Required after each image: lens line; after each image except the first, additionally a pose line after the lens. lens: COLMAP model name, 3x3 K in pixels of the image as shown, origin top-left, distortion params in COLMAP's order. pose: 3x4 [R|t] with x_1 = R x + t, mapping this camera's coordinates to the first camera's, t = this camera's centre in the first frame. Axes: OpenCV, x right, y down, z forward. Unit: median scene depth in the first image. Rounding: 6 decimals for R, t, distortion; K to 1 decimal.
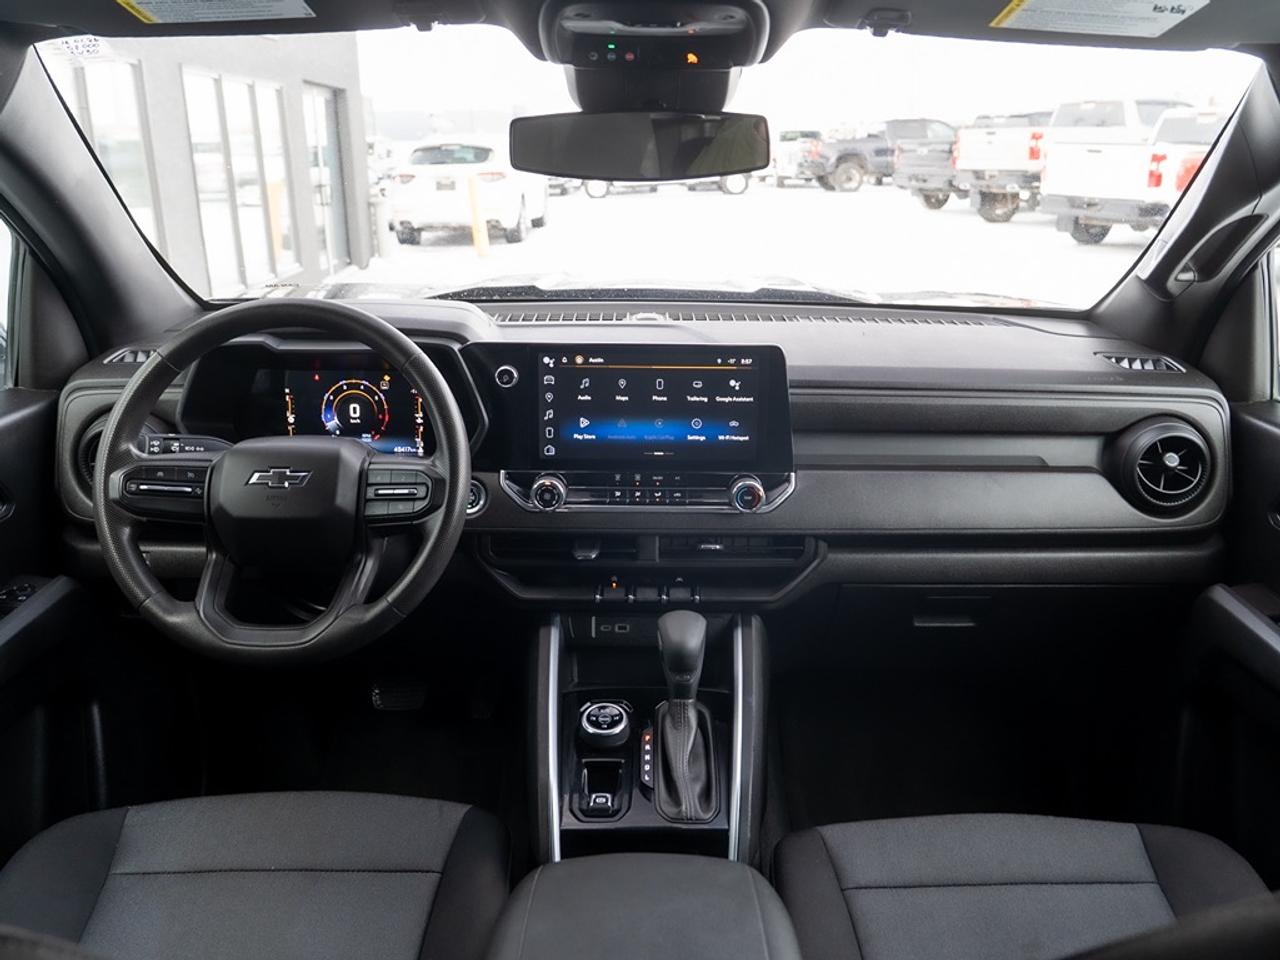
lens RADIAL K [[957.3, 0, 644.3], [0, 957.3, 433.8], [0, 0, 1]] dist [-0.011058, -0.002033]
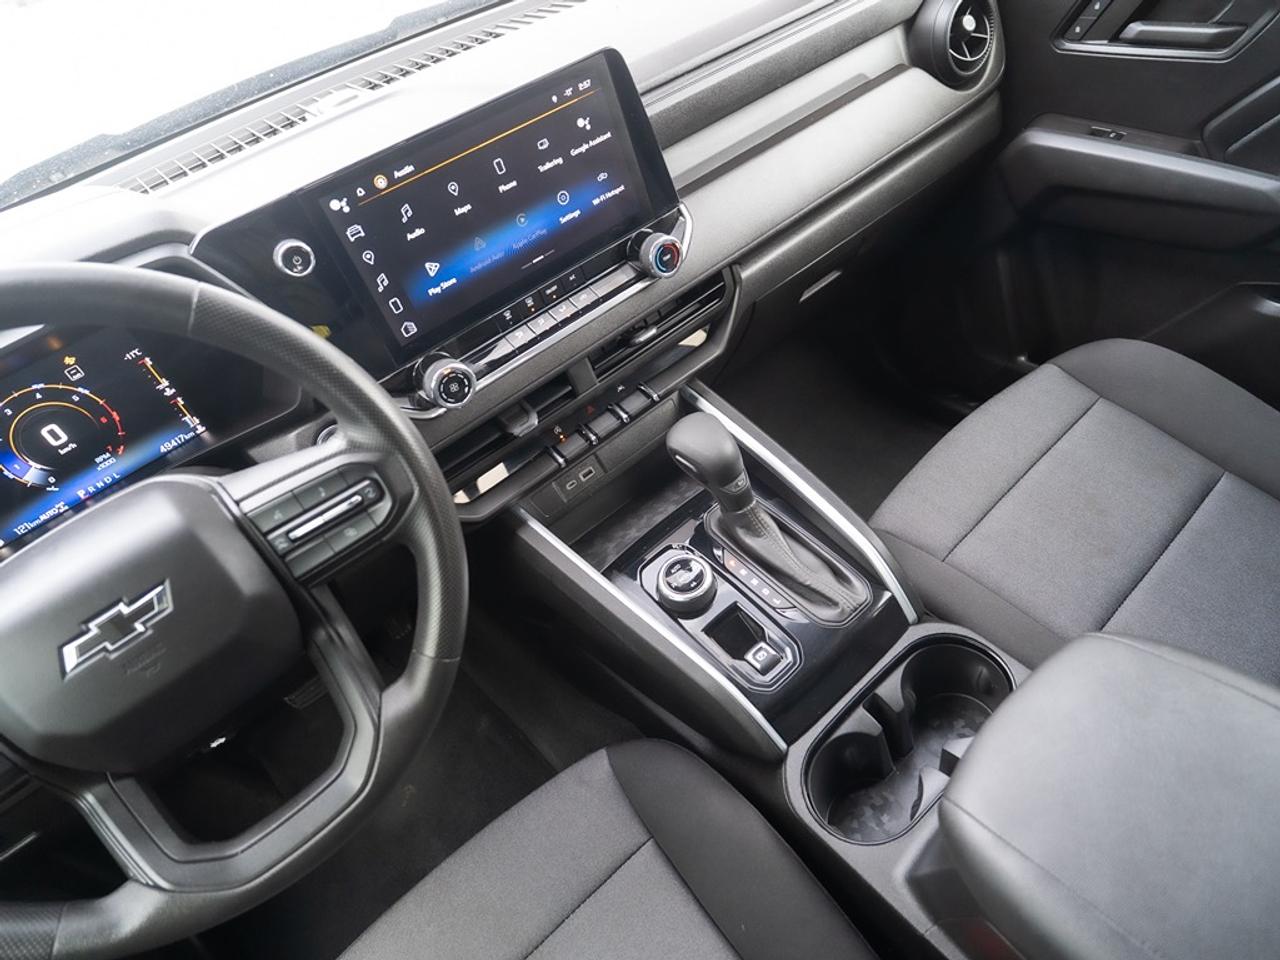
lens RADIAL K [[781.5, 0, 693.0], [0, 781.5, 479.0], [0, 0, 1]] dist [-0.020906, -0.000690]
pose [[0.737616, -0.568974, 0.363580, -0.214368], [0.380072, 0.794920, 0.472913, -0.084660], [-0.558092, -0.210642, 0.802598, 0.414354]]
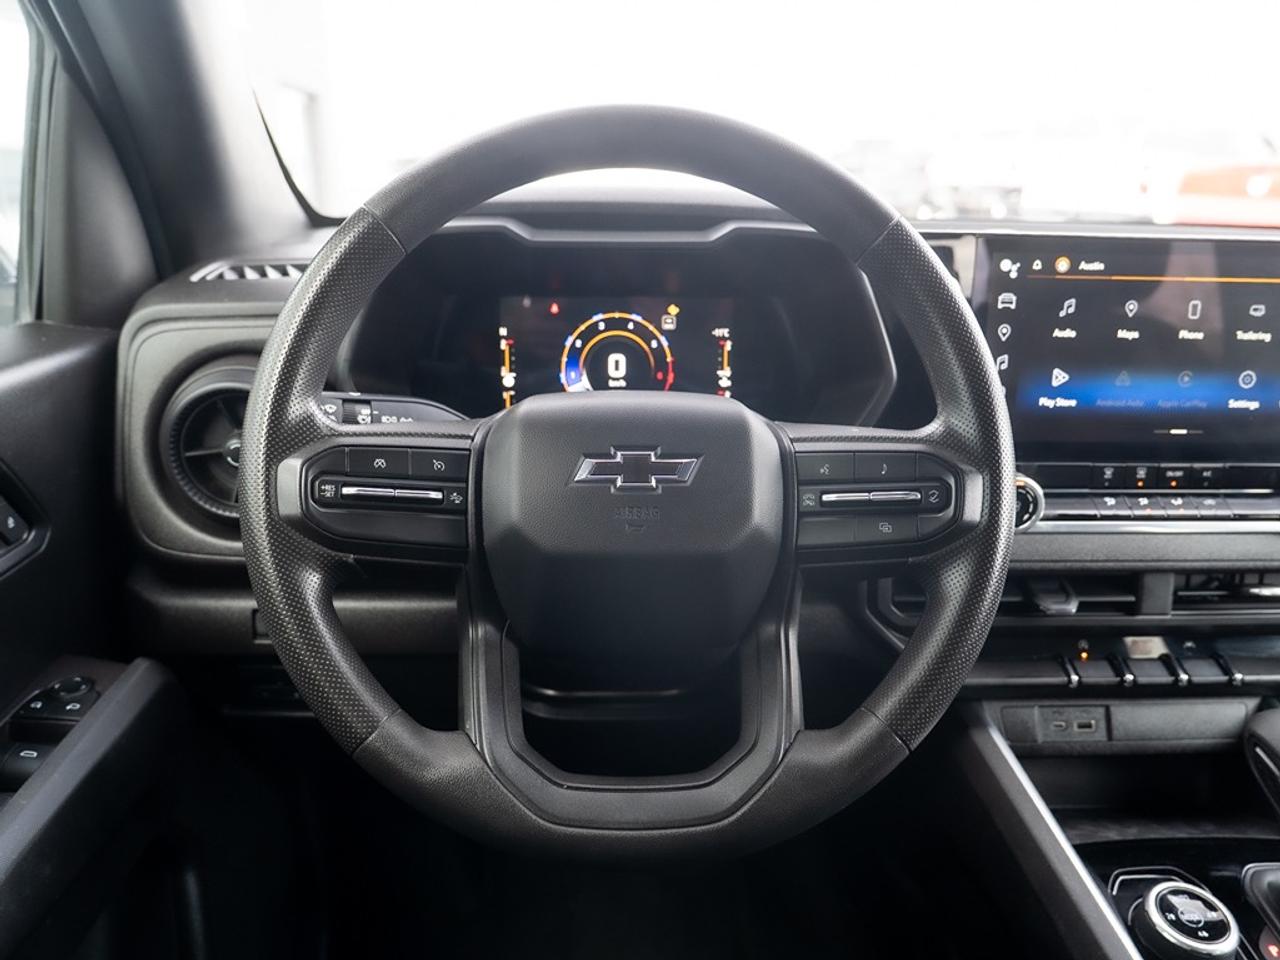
lens RADIAL K [[941.2, 0, 640.0], [0, 941.2, 480.0], [0, 0, 1]] dist [-0.021832, 0.002842]
pose [[0.999393, -0.005812, 0.034355, -0.333313], [0.004760, 0.999519, 0.030639, 0.031158], [-0.034517, -0.030457, 0.998940, 0.446233]]
